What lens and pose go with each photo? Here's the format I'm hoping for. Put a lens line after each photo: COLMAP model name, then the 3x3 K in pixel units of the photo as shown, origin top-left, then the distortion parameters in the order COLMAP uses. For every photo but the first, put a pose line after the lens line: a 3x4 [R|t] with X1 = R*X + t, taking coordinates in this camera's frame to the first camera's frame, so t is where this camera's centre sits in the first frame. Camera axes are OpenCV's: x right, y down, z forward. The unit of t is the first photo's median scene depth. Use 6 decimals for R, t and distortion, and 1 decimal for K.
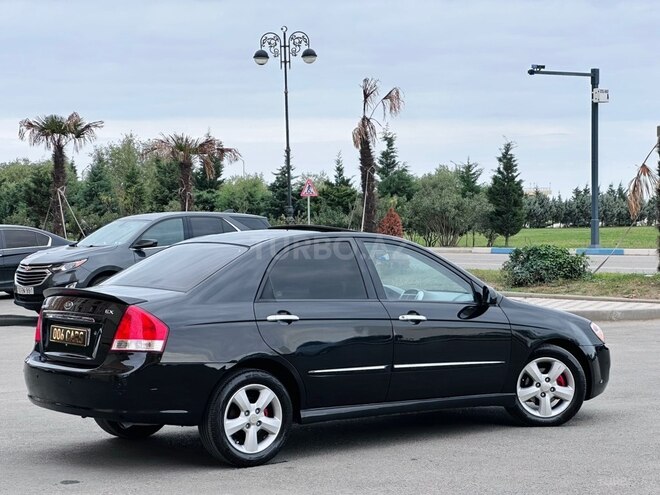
lens RADIAL K [[1503.1, 0, 316.5], [0, 1503.1, 237.4], [0, 0, 1]] dist [0.458399, -0.084812]
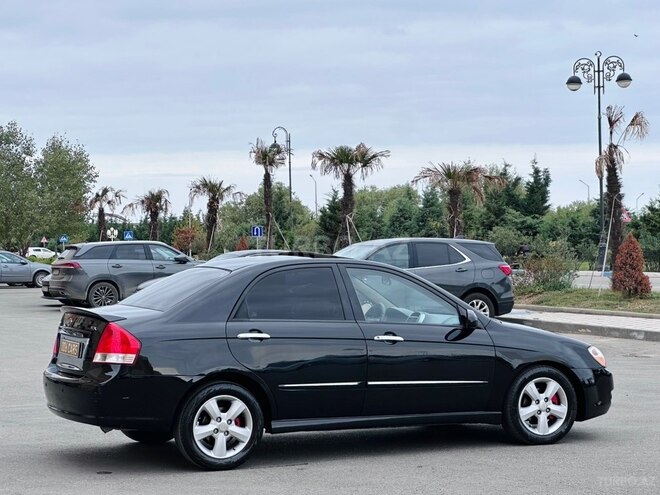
lens RADIAL K [[1495.5, 0, 338.5], [0, 1495.5, 235.9], [0, 0, 1]] dist [0.266194, 0.127012]
pose [[0.976945, 0.002539, -0.213476, 0.251021], [-0.006330, 0.999834, -0.017076, -0.001173], [0.213398, 0.018033, 0.976799, -0.049476]]
